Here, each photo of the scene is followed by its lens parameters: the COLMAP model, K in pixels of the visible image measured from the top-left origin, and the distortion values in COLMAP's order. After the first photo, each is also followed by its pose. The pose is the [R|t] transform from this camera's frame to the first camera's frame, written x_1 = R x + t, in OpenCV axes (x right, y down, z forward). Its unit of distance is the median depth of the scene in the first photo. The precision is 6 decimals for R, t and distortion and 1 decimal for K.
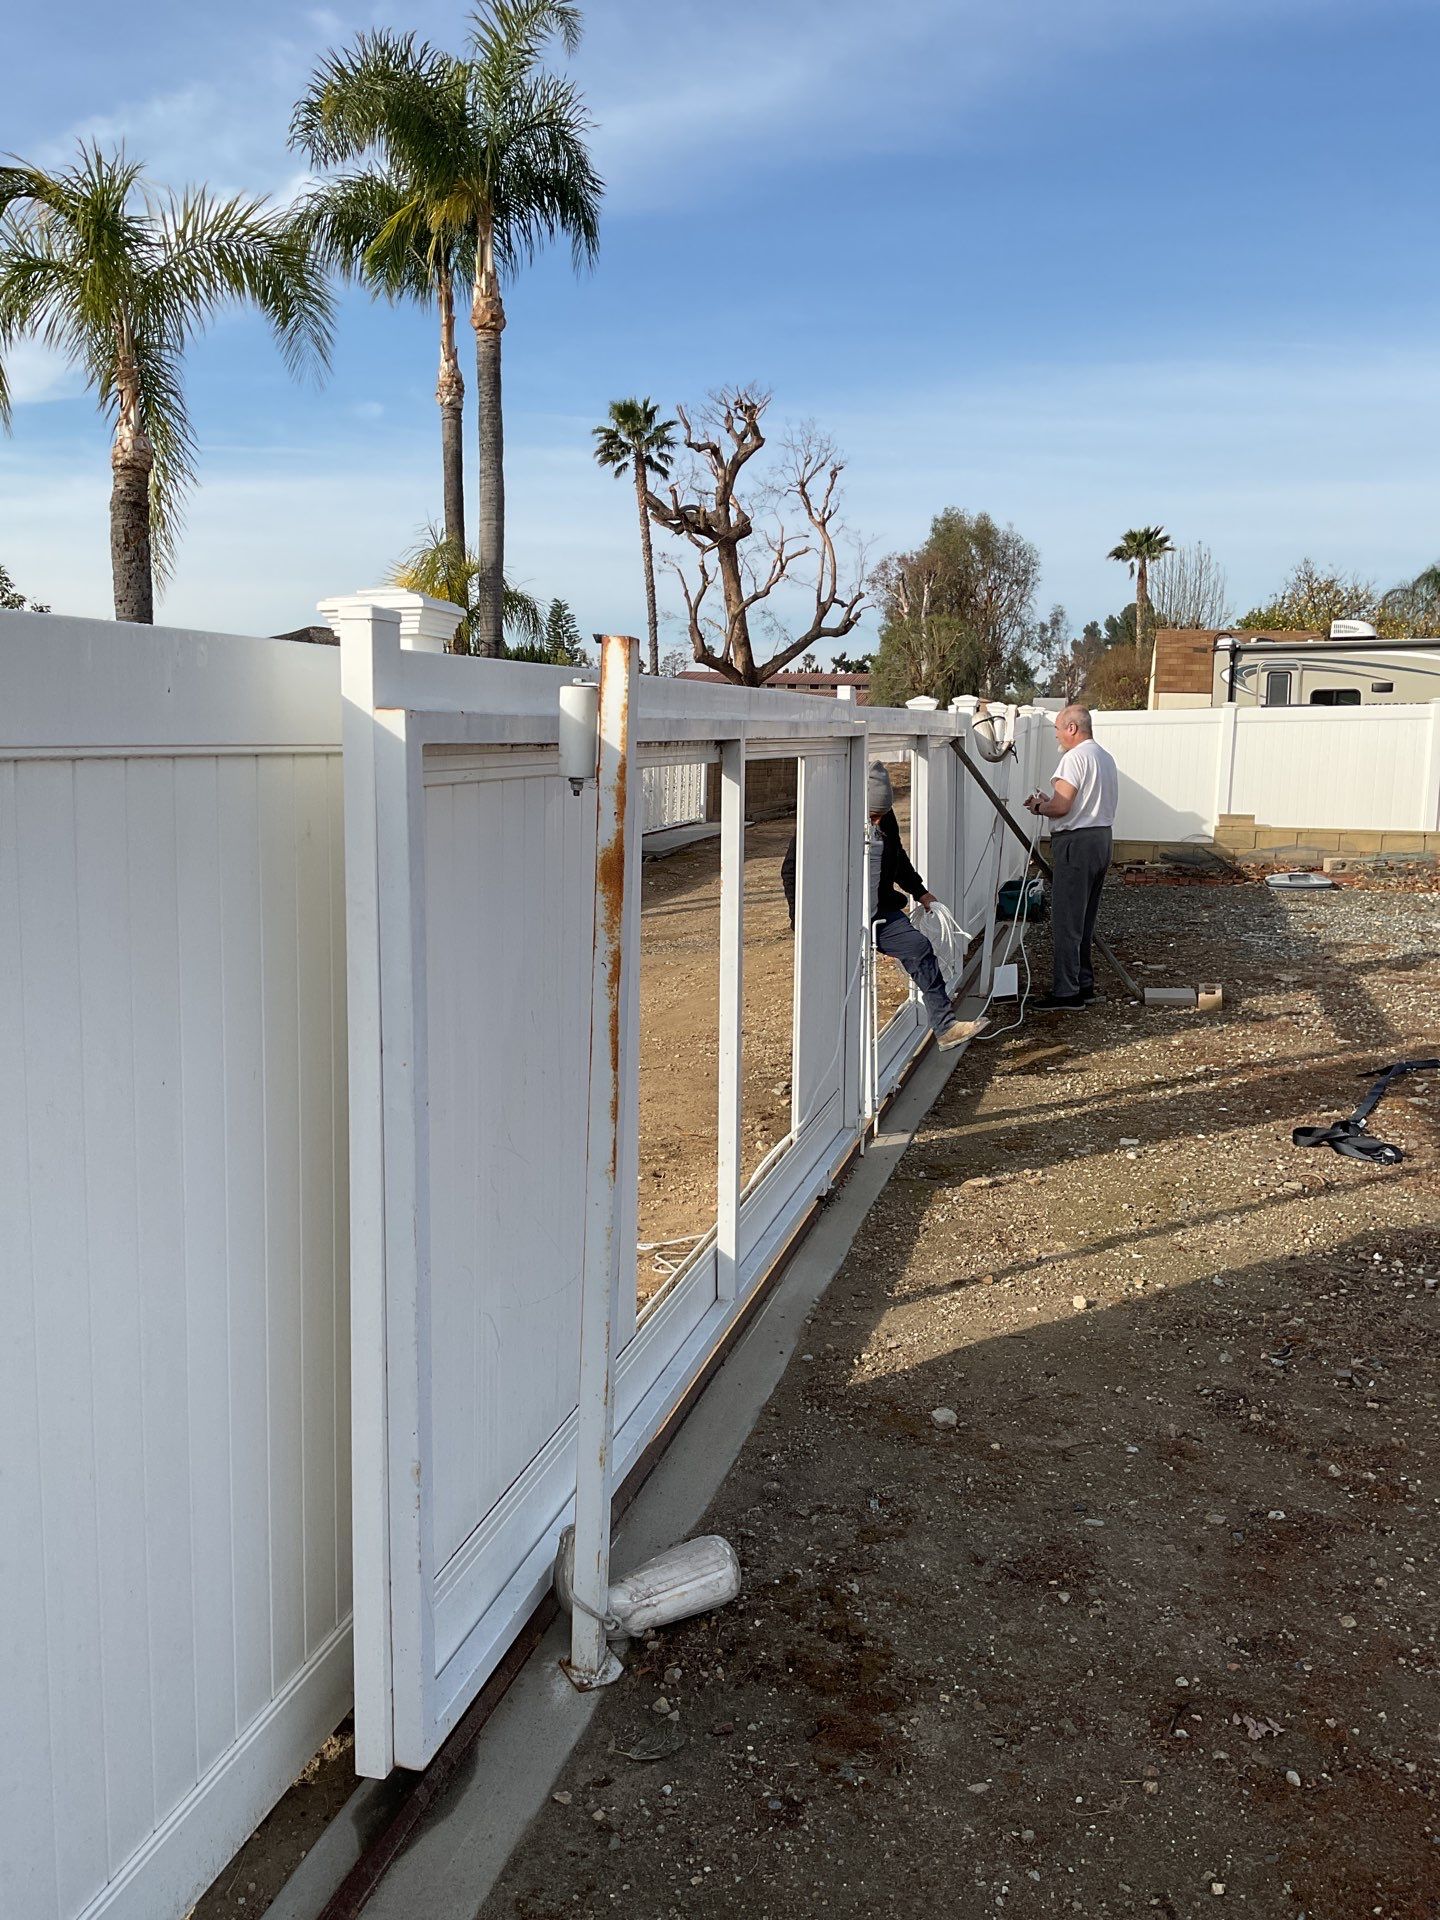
lens RADIAL K [[1569.5, 0, 717.0], [0, 1569.5, 954.3], [0, 0, 1]] dist [0.018967, -0.043157]
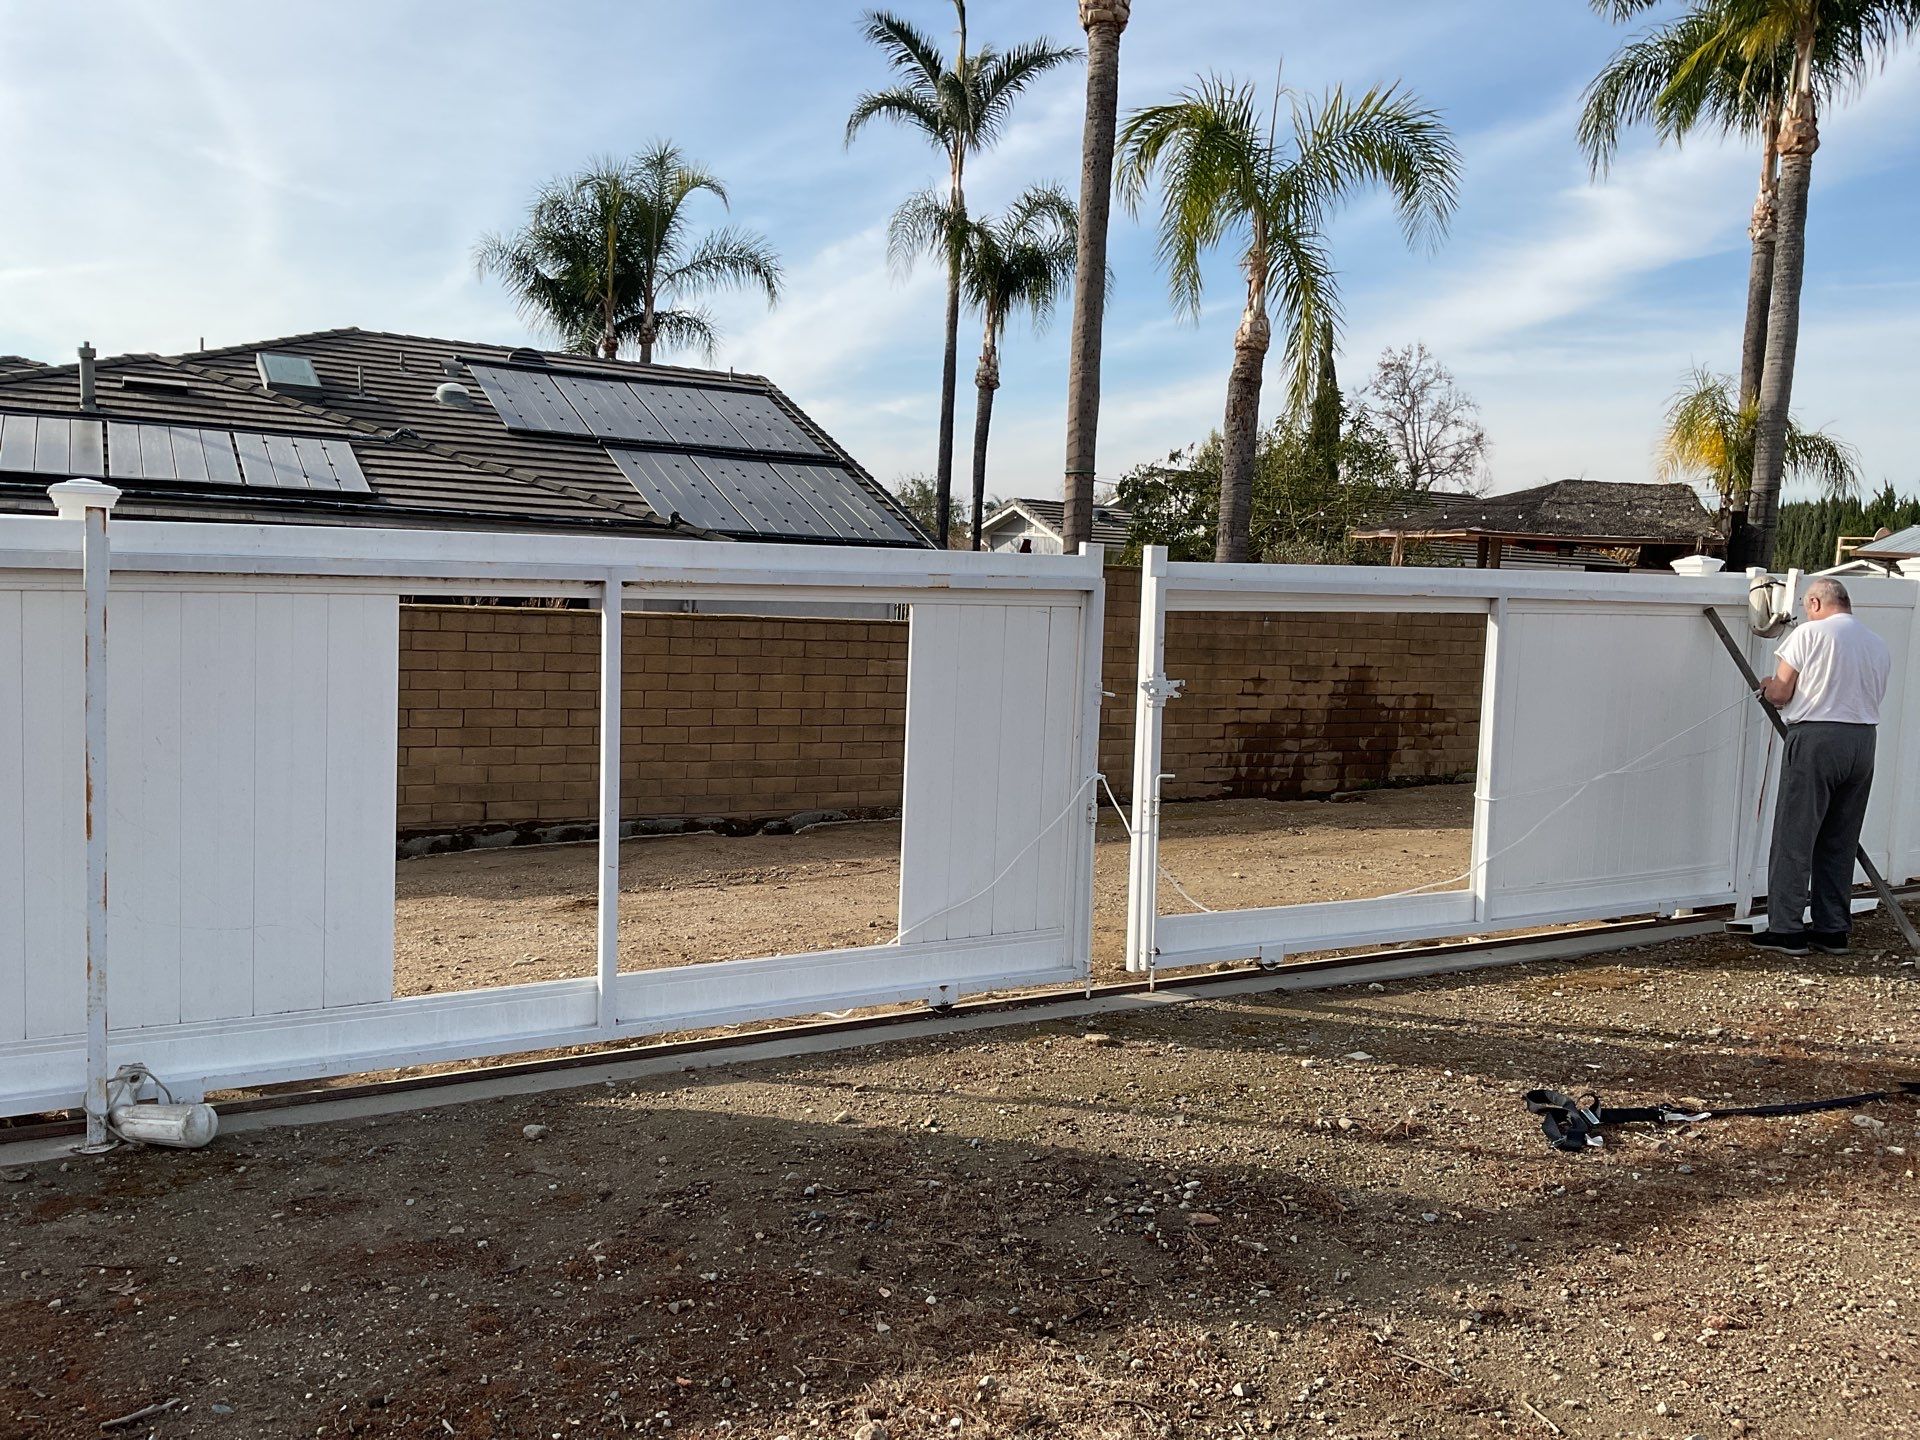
lens RADIAL K [[1569.5, 0, 950.8], [0, 1569.5, 719.8], [0, 0, 1]] dist [0.018967, -0.043157]
pose [[0.698173, 0.087270, -0.710590, 0.466214], [-0.127544, 0.991827, -0.003505, -0.022660], [0.704477, 0.093079, 0.703597, 0.130689]]
